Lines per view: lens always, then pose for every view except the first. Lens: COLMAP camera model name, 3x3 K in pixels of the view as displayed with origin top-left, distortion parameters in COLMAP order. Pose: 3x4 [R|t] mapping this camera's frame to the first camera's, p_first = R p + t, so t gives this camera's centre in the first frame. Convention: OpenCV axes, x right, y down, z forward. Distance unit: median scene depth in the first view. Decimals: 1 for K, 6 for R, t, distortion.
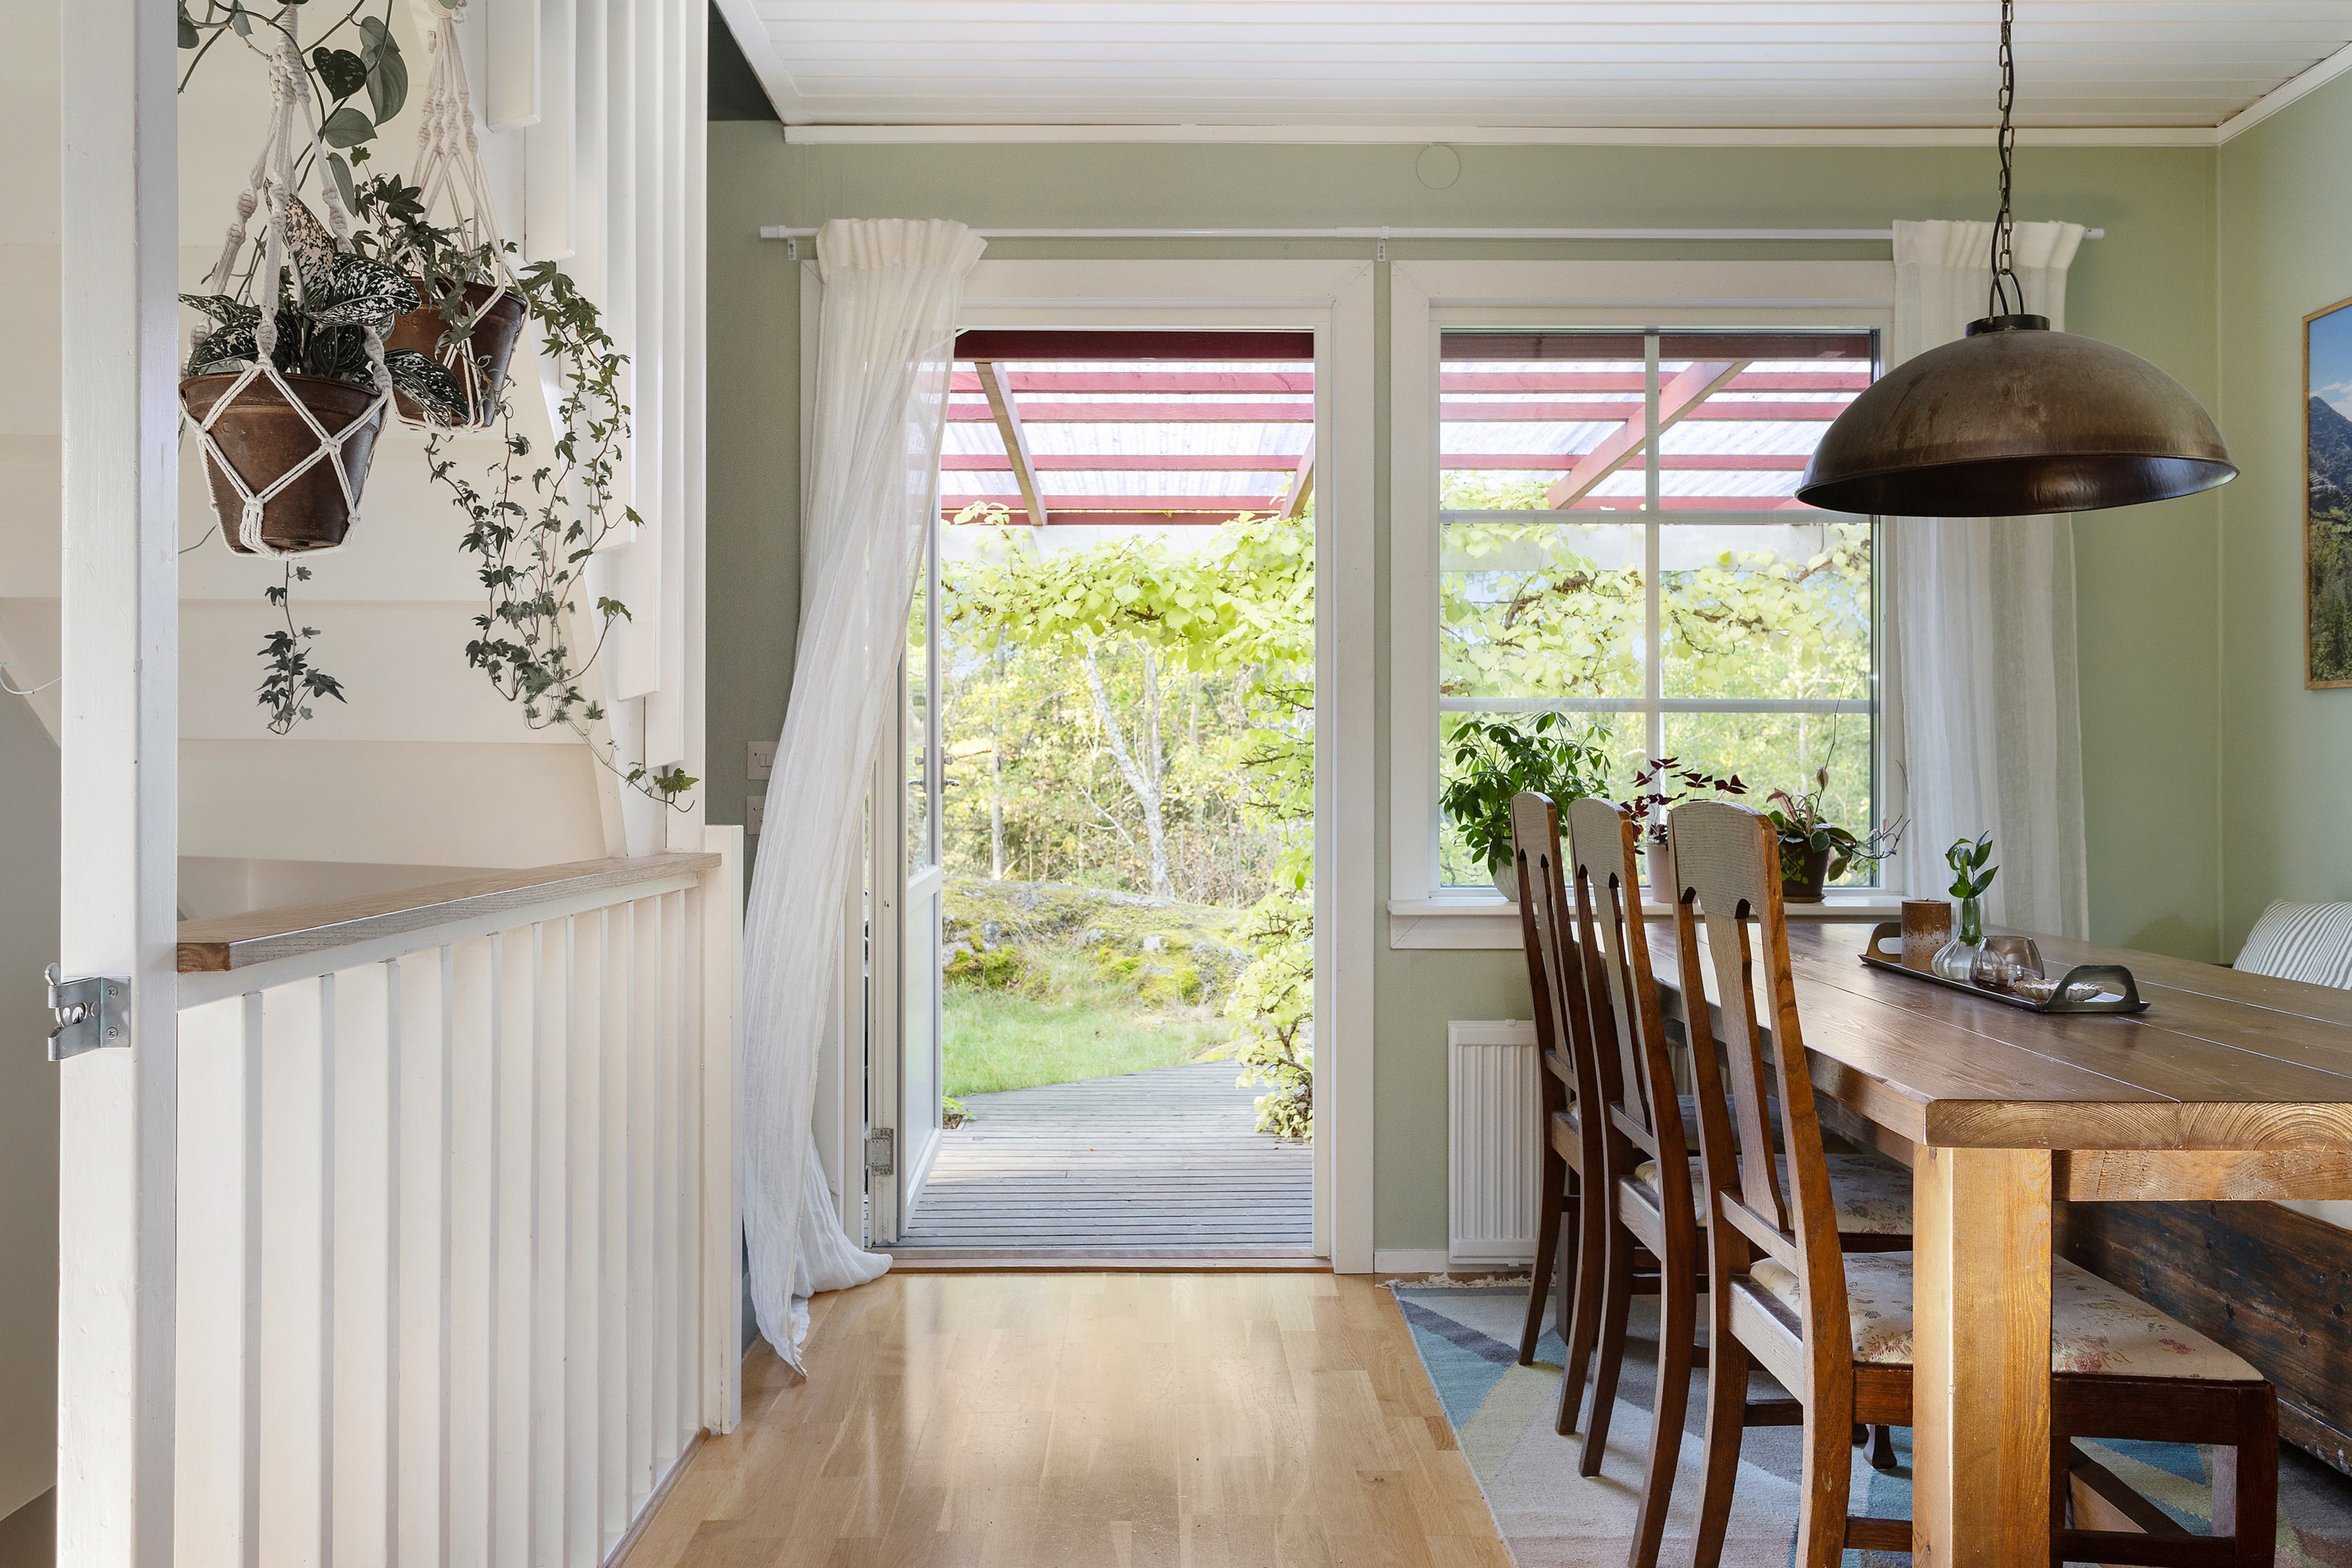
lens RADIAL K [[1836.4, 0, 1176.0], [0, 1836.4, 784.0], [0, 0, 1]] dist [0.002416, 0.001476]
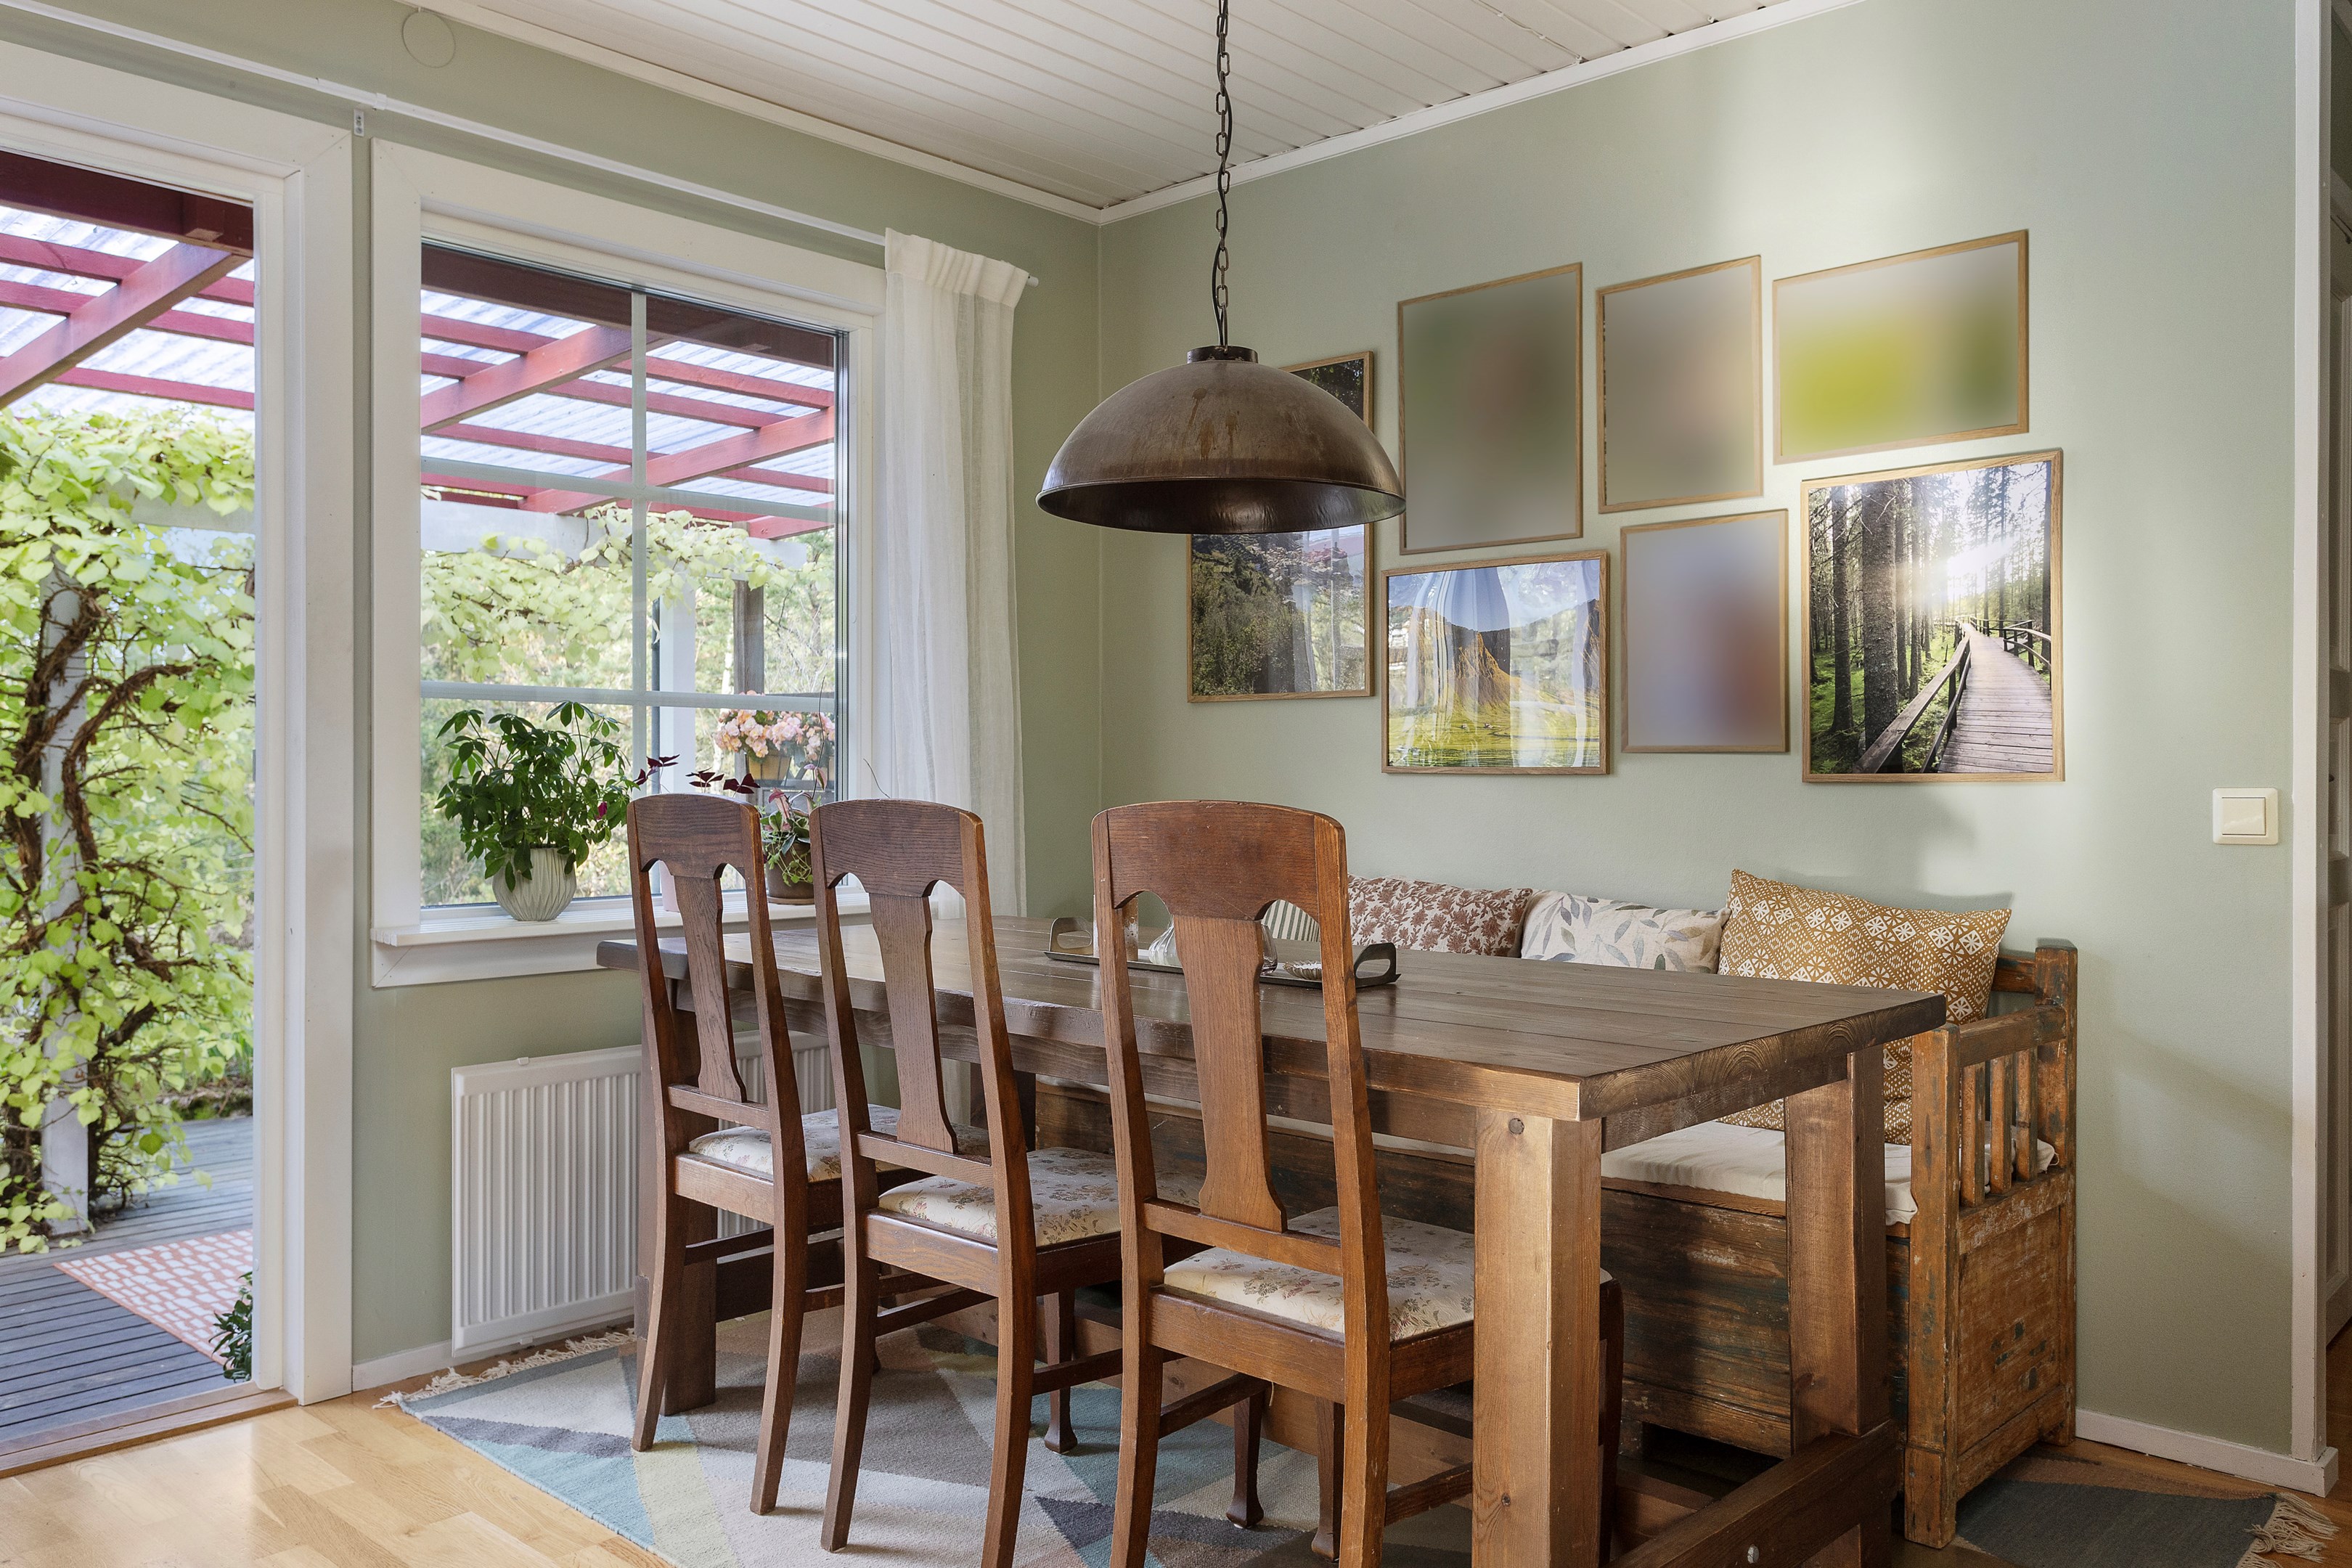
lens RADIAL K [[1796.3, 0, 1176.0], [0, 1796.3, 784.0], [0, 0, 1]] dist [0.009757, 0.003449]
pose [[0.683822, -0.003188, 0.729642, -0.226022], [0.003179, 0.999994, 0.001390, -0.000092], [-0.729642, 0.001369, 0.683828, 0.202237]]
